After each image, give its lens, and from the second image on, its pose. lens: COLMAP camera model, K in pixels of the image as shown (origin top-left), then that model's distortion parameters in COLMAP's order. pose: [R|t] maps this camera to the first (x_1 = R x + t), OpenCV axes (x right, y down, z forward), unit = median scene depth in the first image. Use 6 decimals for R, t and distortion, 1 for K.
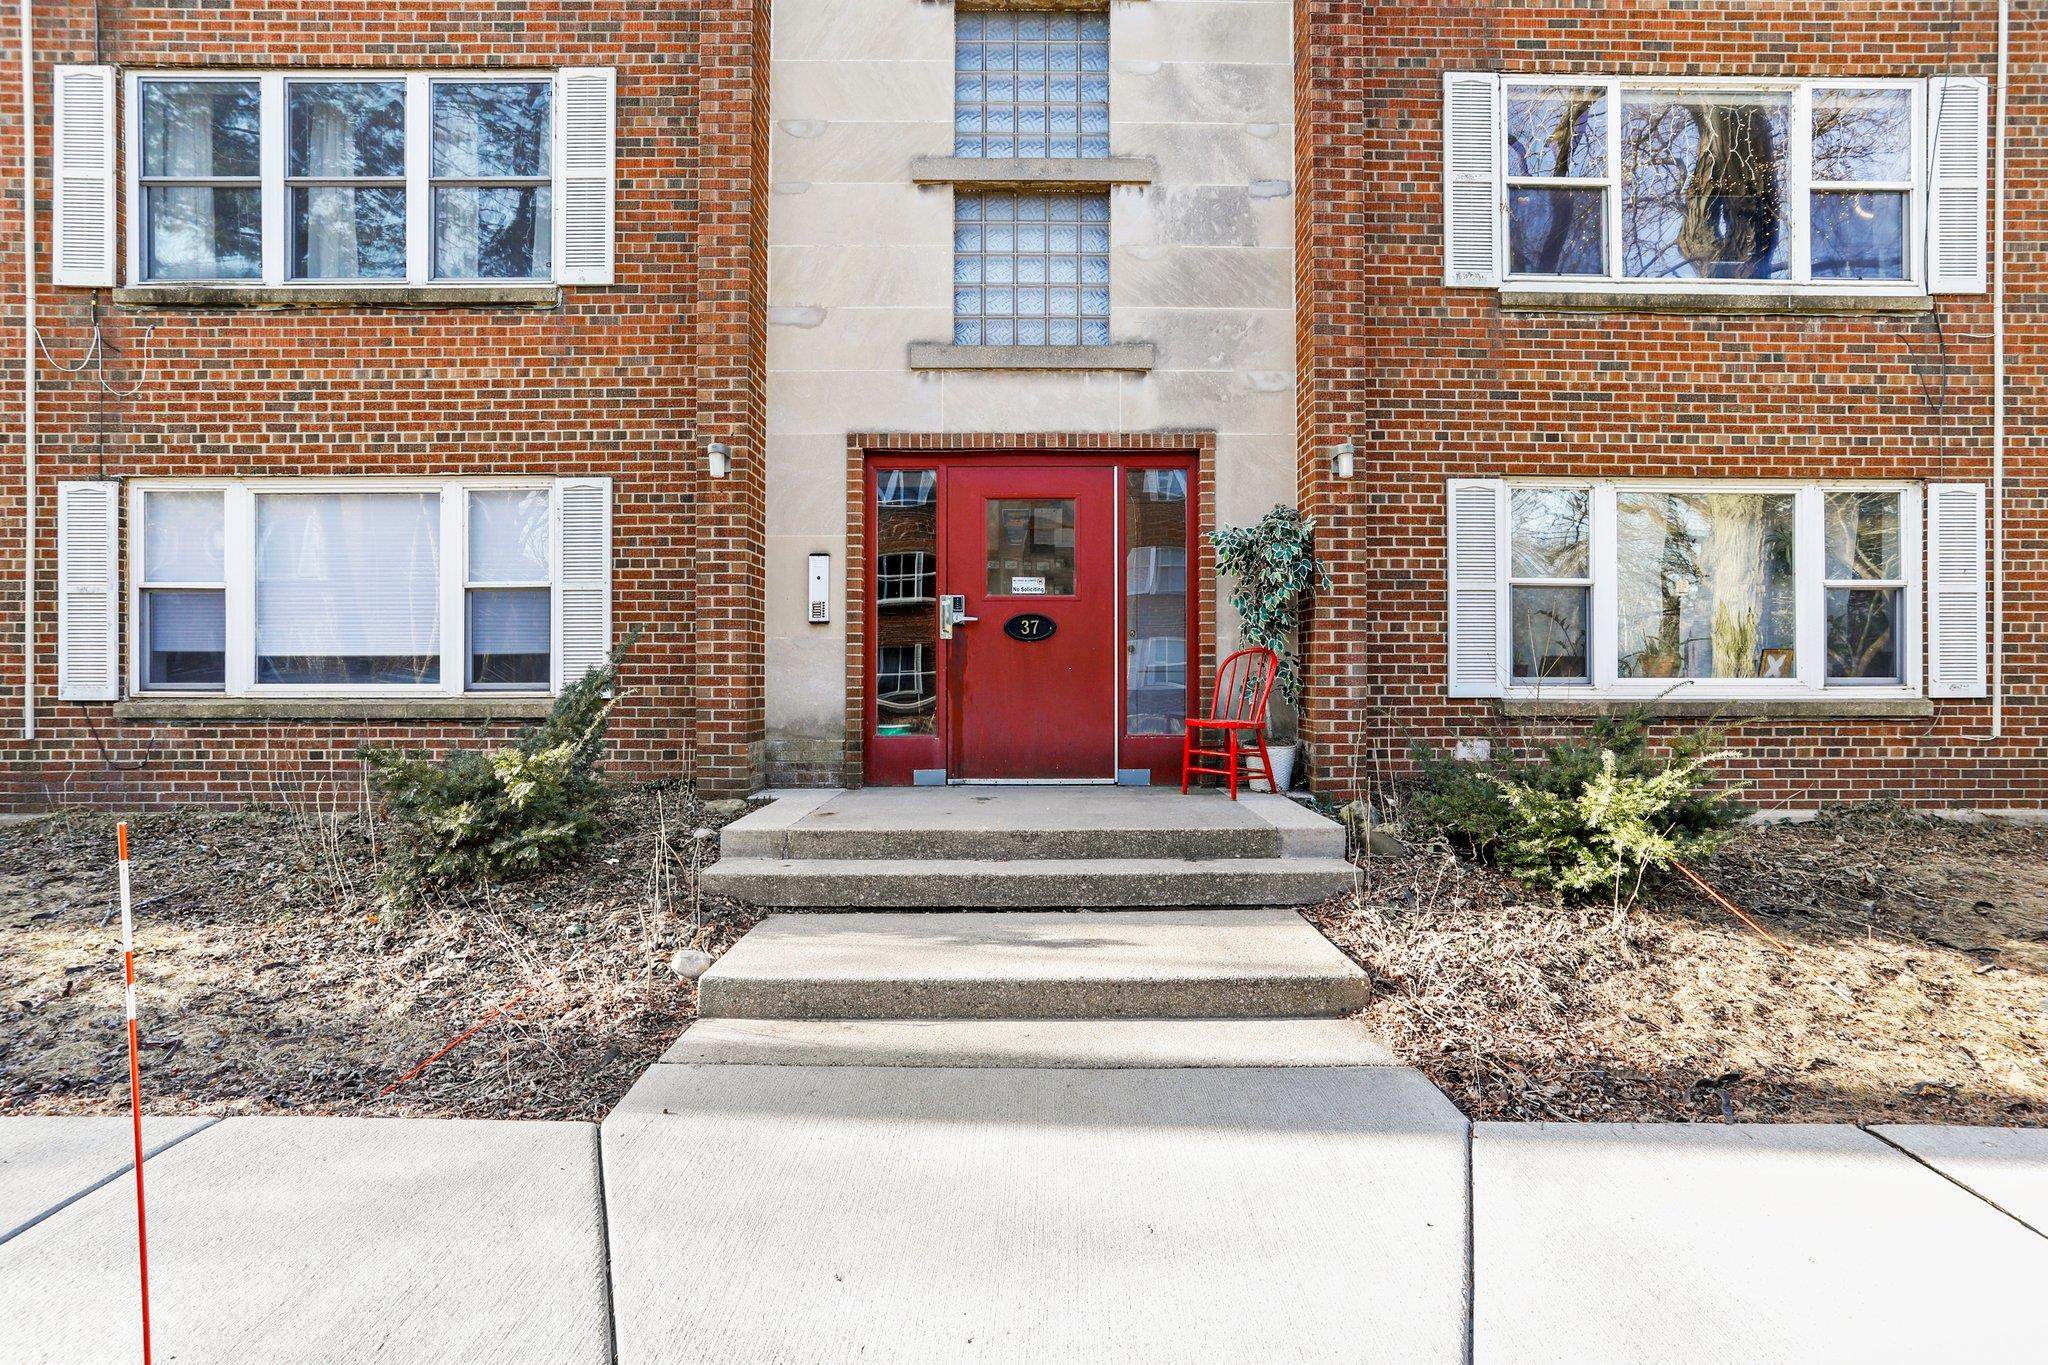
lens RADIAL K [[1017.7, 0, 1043.8], [0, 1017.7, 683.4], [0, 0, 1]] dist [-0.056477, 0.031870]
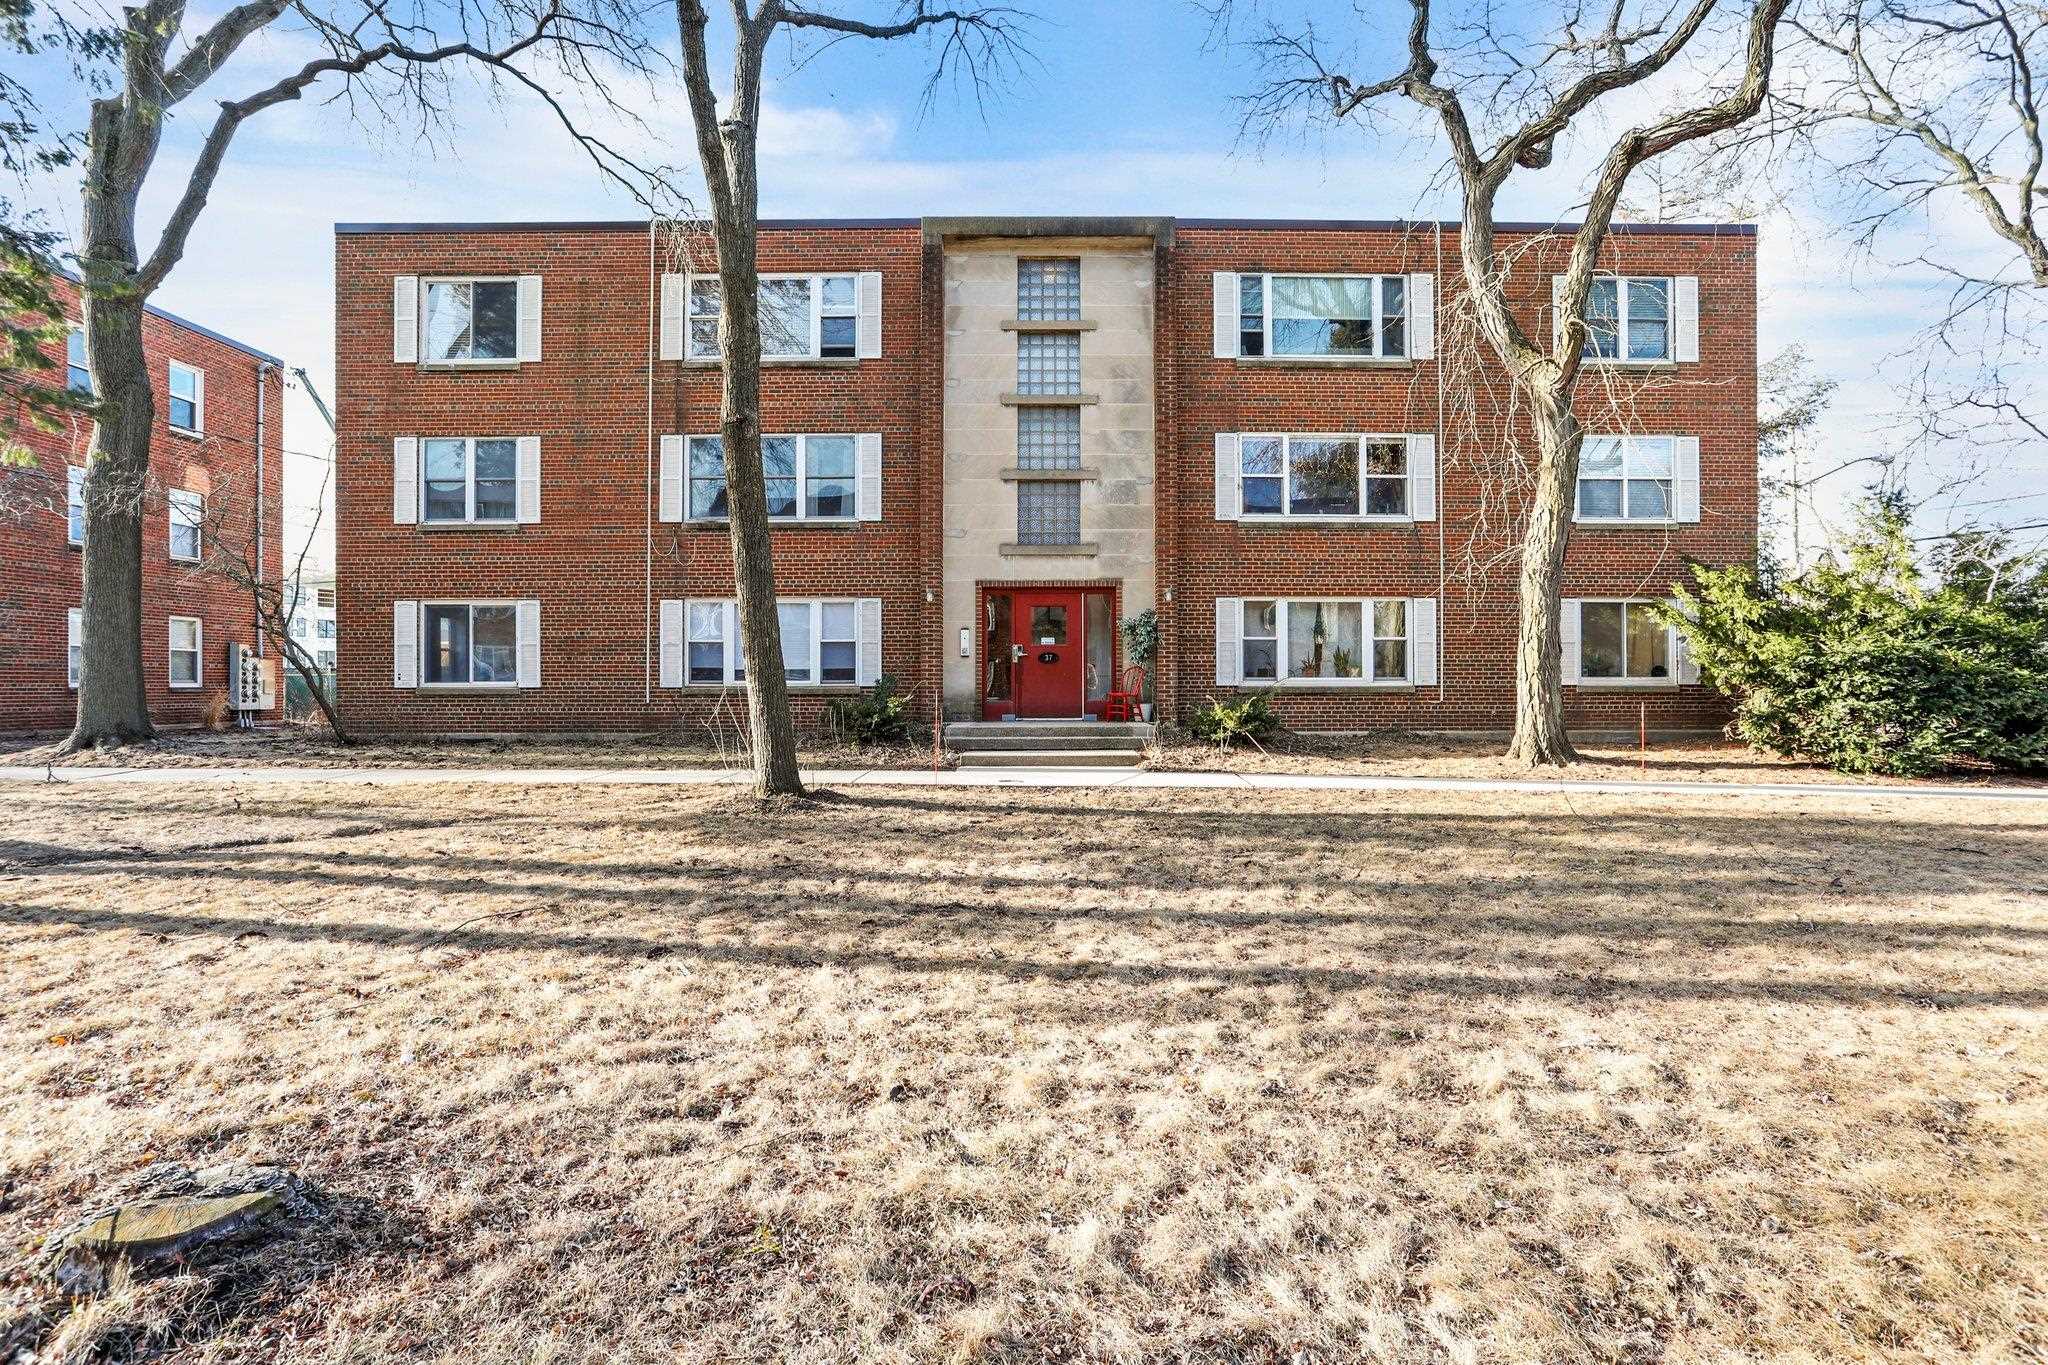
lens RADIAL K [[1017.7, 0, 1043.8], [0, 1017.7, 683.4], [0, 0, 1]] dist [-0.056477, 0.031870]
pose [[0.999862, -0.001691, -0.016540, 0.016085], [0.001570, 0.999972, -0.007325, 0.026697], [0.016552, 0.007298, 0.999836, -1.518918]]
